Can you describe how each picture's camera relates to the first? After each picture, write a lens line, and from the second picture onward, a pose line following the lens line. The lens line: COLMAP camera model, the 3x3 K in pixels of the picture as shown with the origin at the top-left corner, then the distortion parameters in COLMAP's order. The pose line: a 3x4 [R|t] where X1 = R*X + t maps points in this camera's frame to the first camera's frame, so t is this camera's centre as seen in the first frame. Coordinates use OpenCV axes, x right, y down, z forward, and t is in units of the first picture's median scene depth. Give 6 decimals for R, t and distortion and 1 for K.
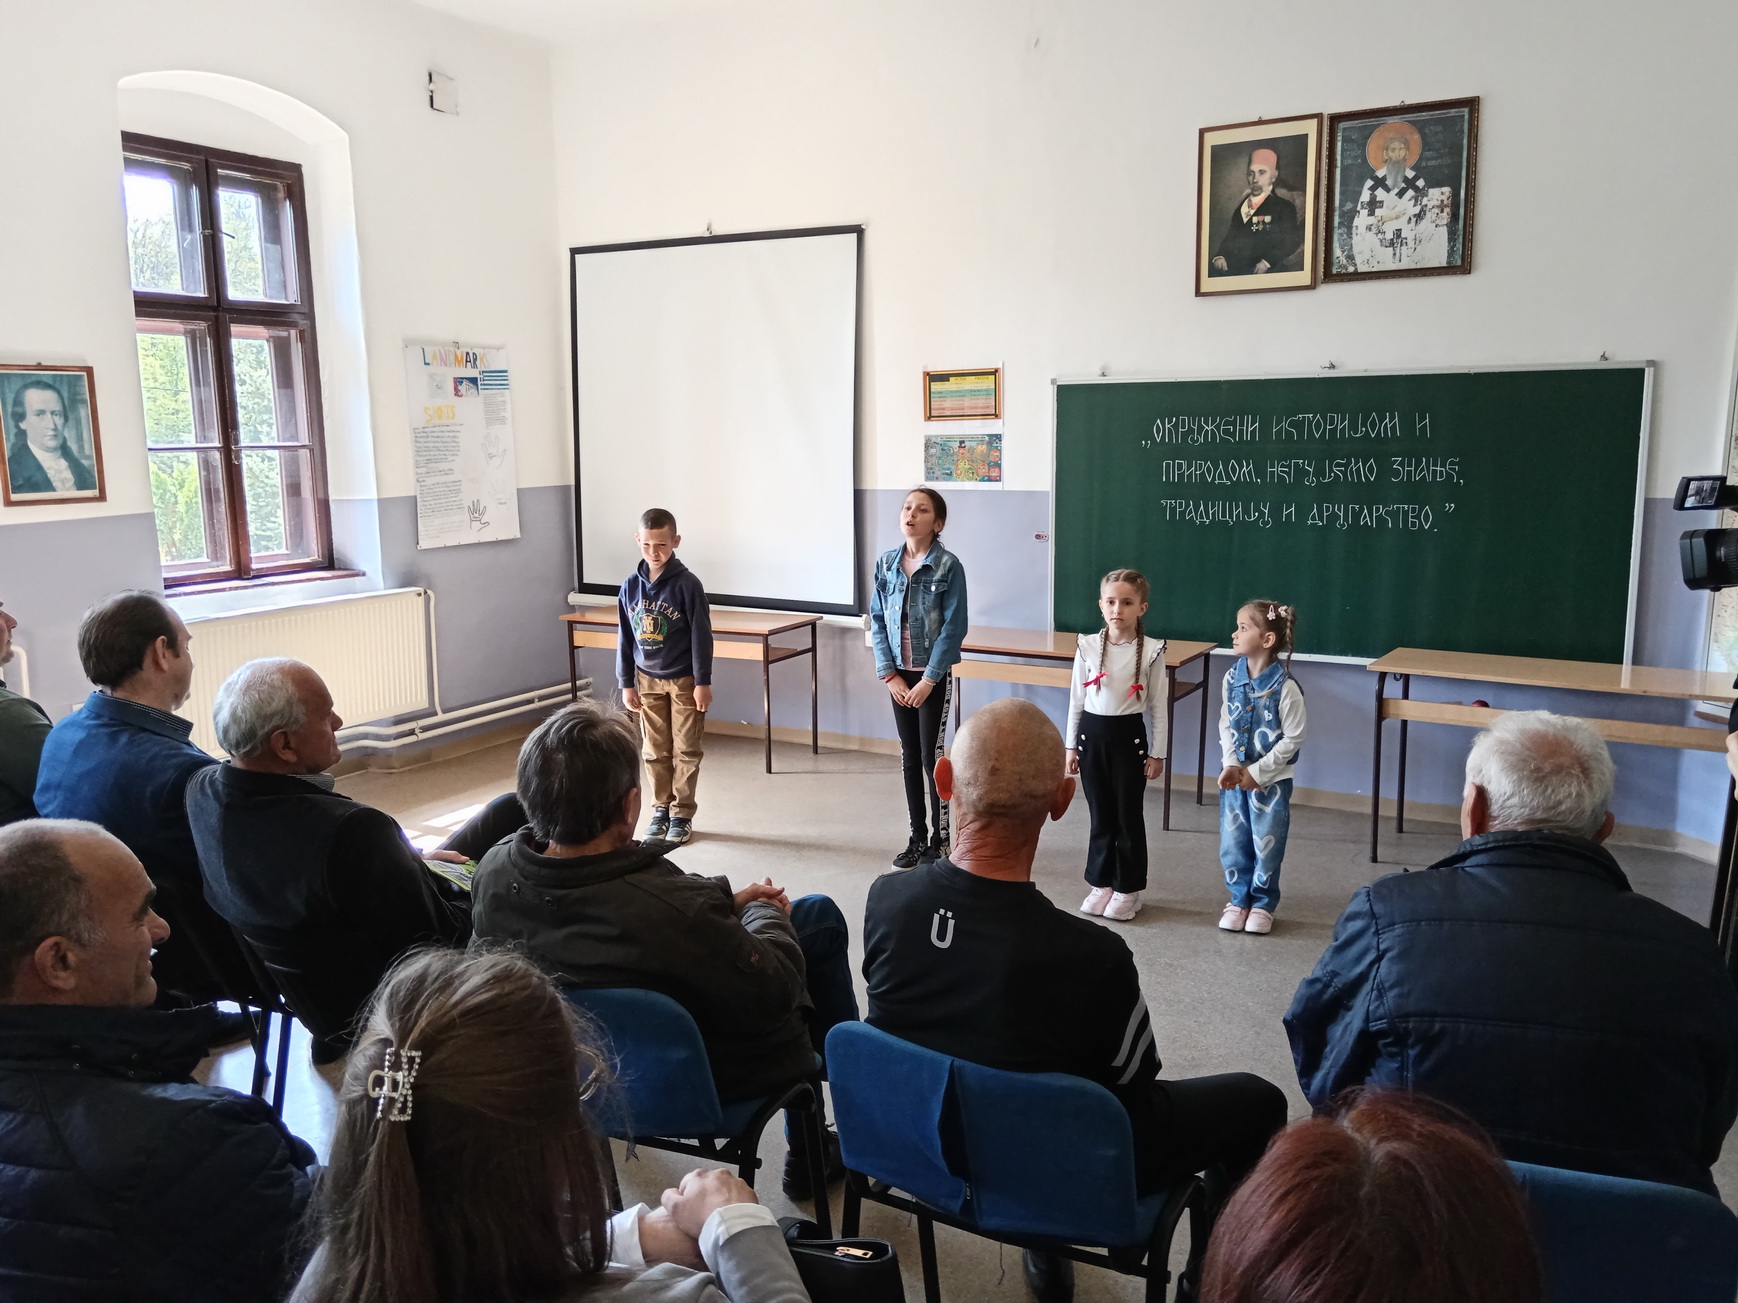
lens RADIAL K [[1364.8, 0, 873.9], [0, 1364.8, 652.2], [0, 0, 1]] dist [-0.005391, -0.004565]
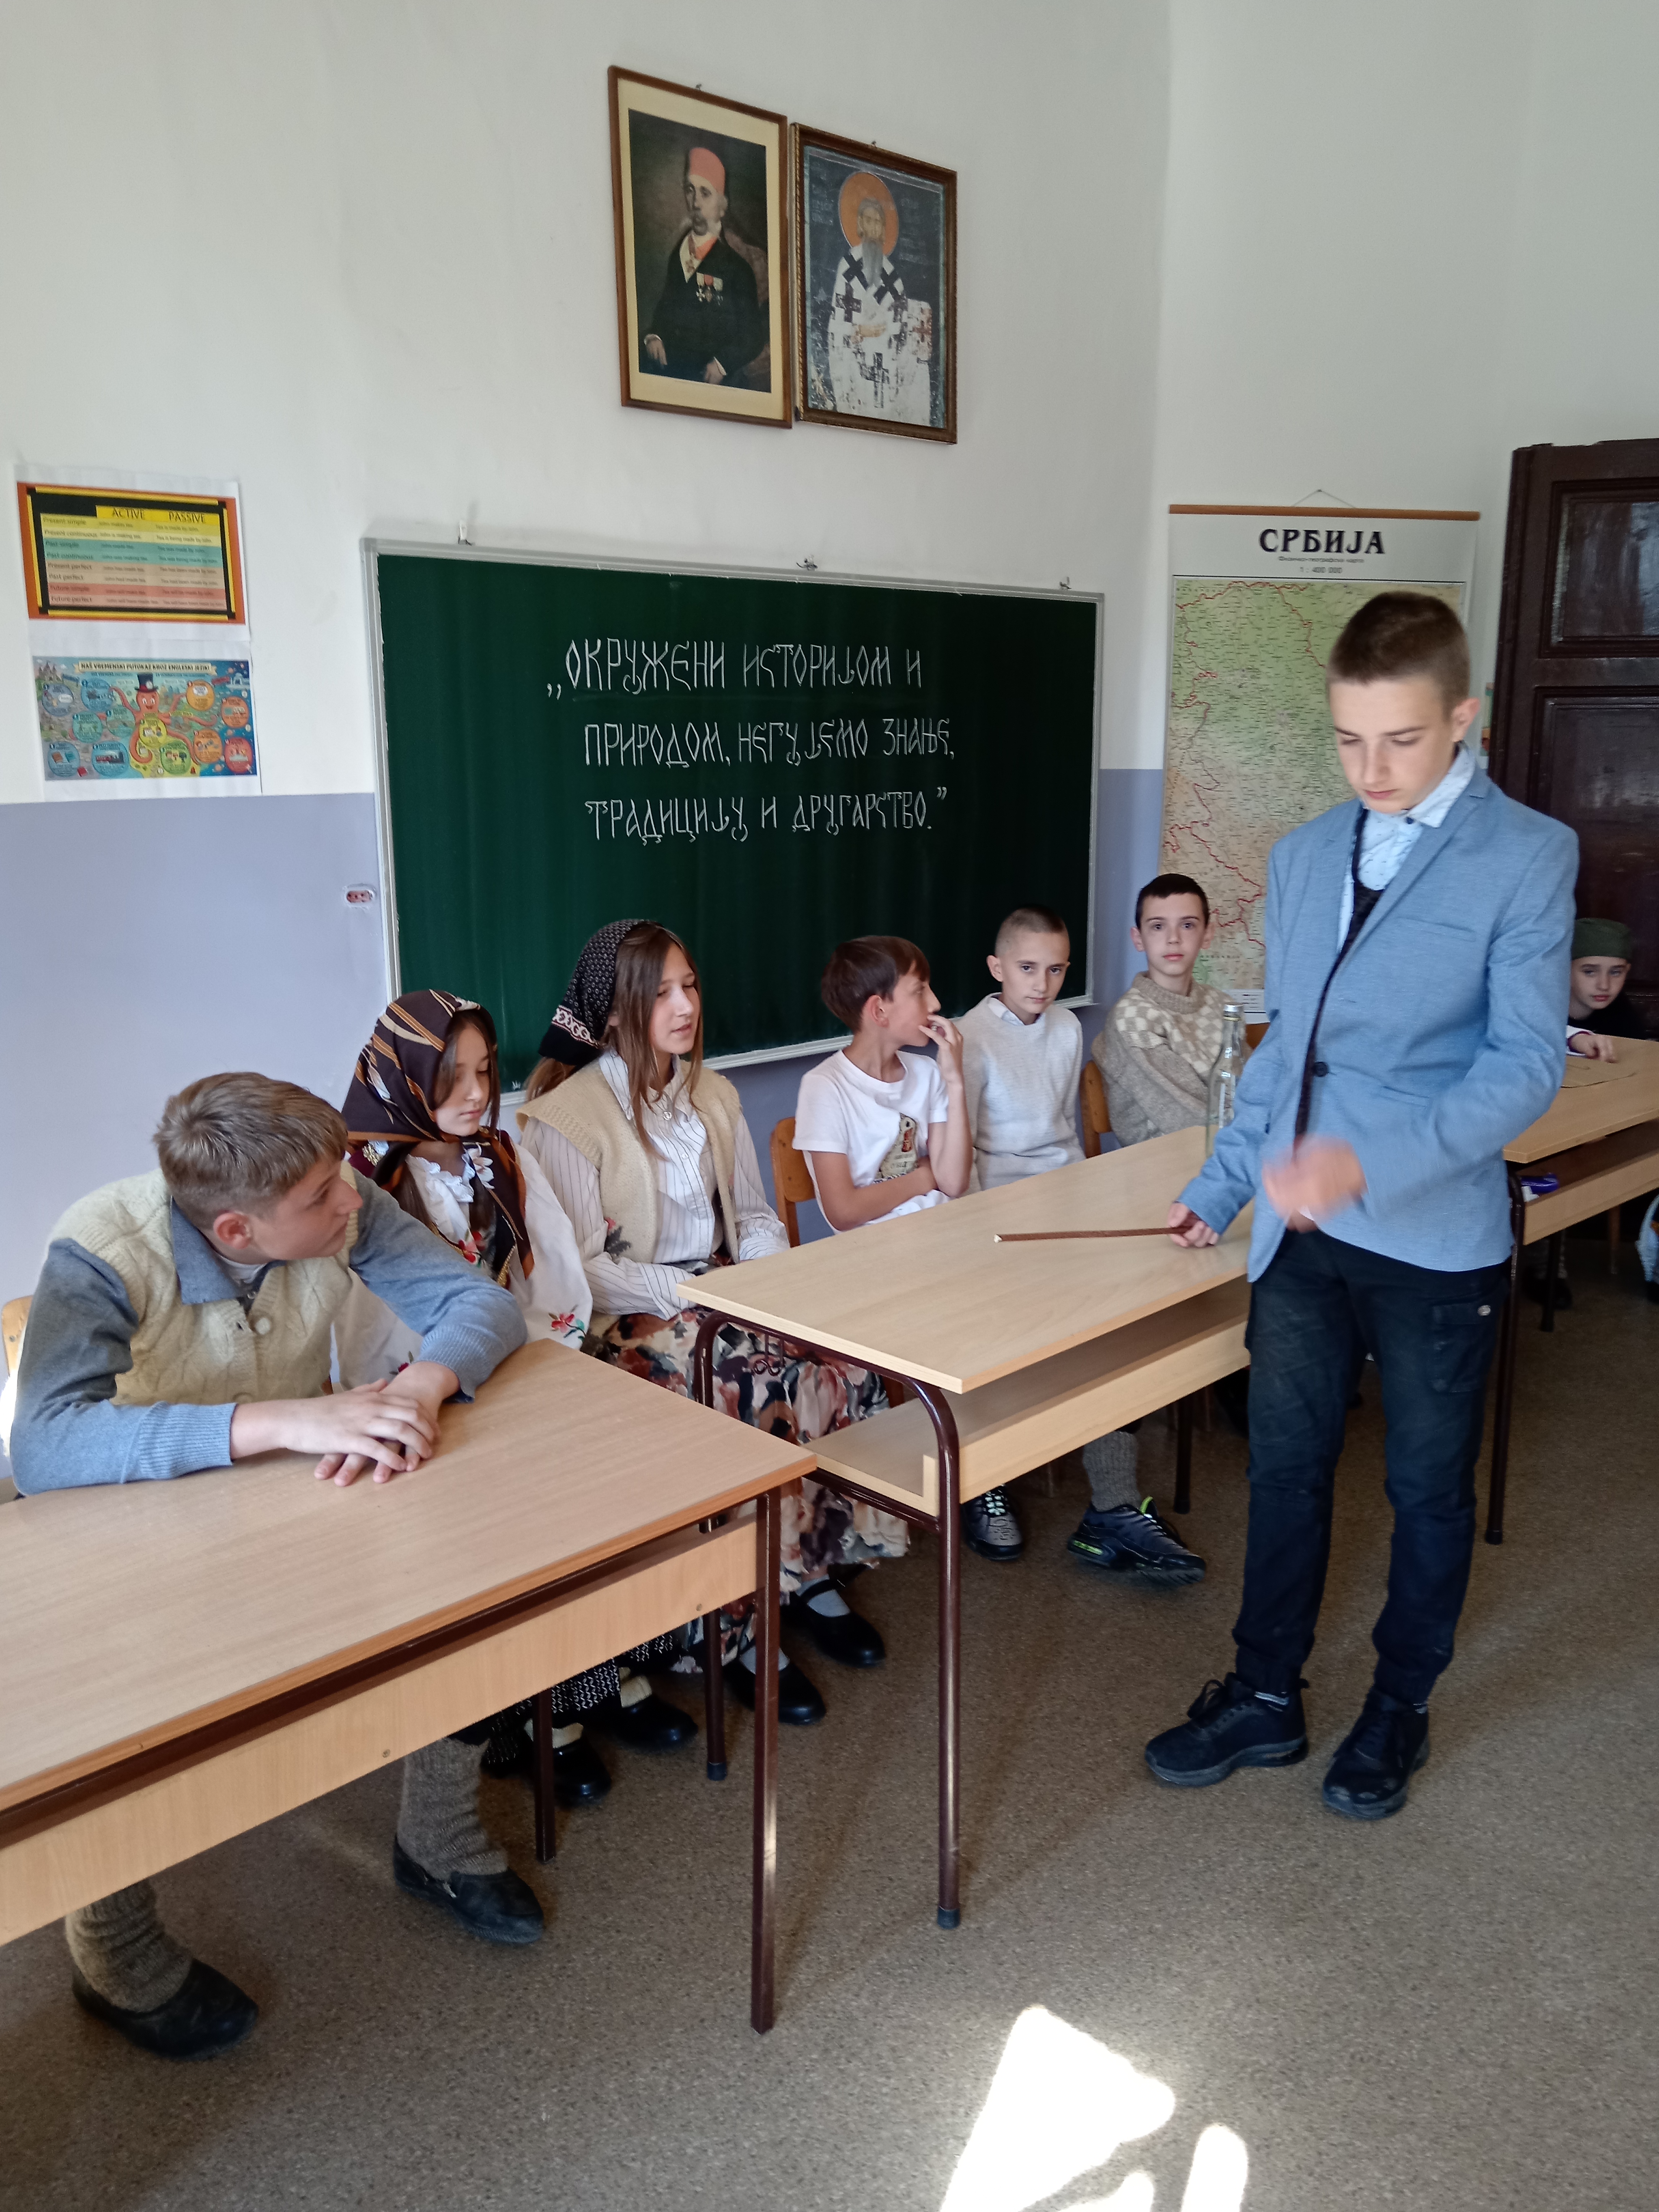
lens RADIAL K [[1737.0, 0, 851.5], [0, 1737.0, 1108.5], [0, 0, 1]] dist [-0.005391, -0.004565]
pose [[0.297079, -0.196748, 0.934363, -0.413649], [0.150424, 0.975966, 0.157681, -0.090100], [-0.942930, 0.093707, 0.319535, 0.735033]]
